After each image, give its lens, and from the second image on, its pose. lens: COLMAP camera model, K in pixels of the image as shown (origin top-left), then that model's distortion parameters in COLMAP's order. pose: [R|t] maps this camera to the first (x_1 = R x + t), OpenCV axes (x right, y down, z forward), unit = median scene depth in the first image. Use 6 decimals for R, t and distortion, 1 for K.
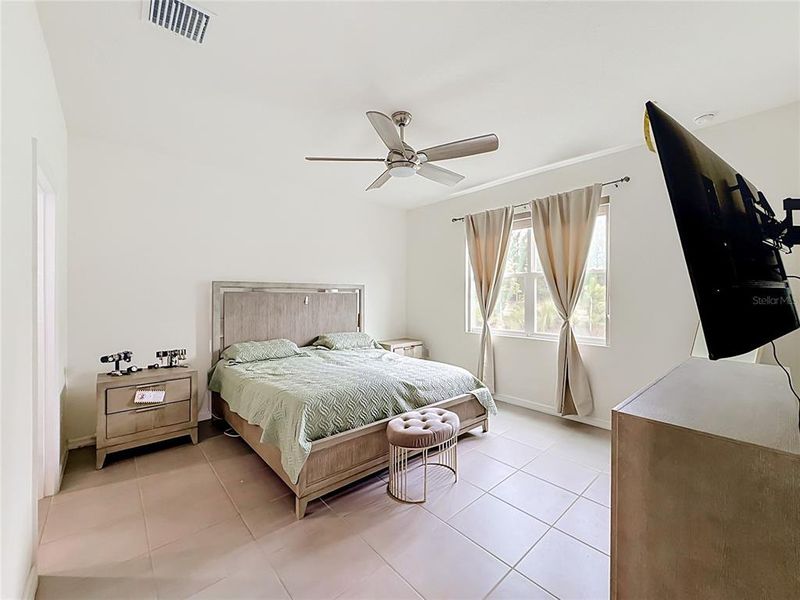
lens RADIAL K [[327.3, 0, 400.0], [0, 327.3, 300.0], [0, 0, 1]] dist [-0.002136, -0.000092]
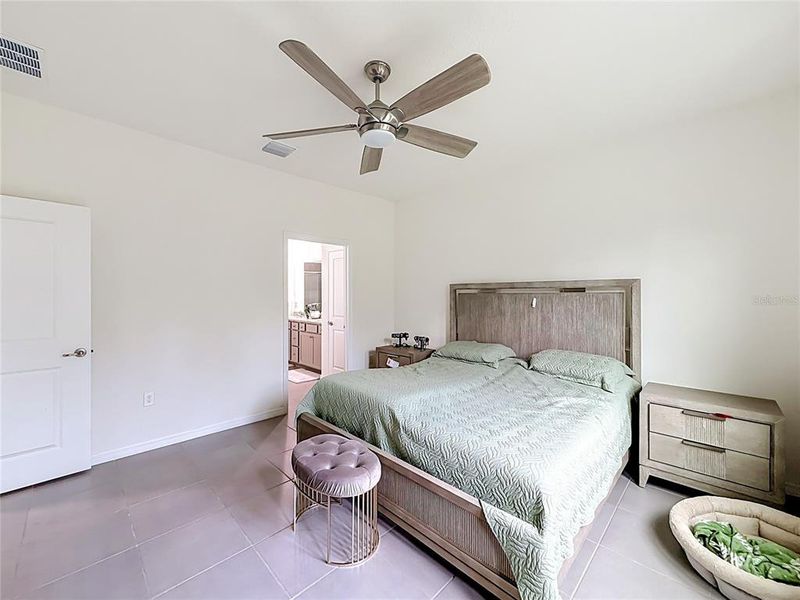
lens RADIAL K [[327.3, 0, 400.0], [0, 327.3, 300.0], [0, 0, 1]] dist [-0.002136, -0.000092]
pose [[0.042890, 0.011659, -0.999012, 0.565555], [-0.007932, 0.999904, 0.011329, -0.012747], [0.999048, 0.007438, 0.042978, 0.719648]]
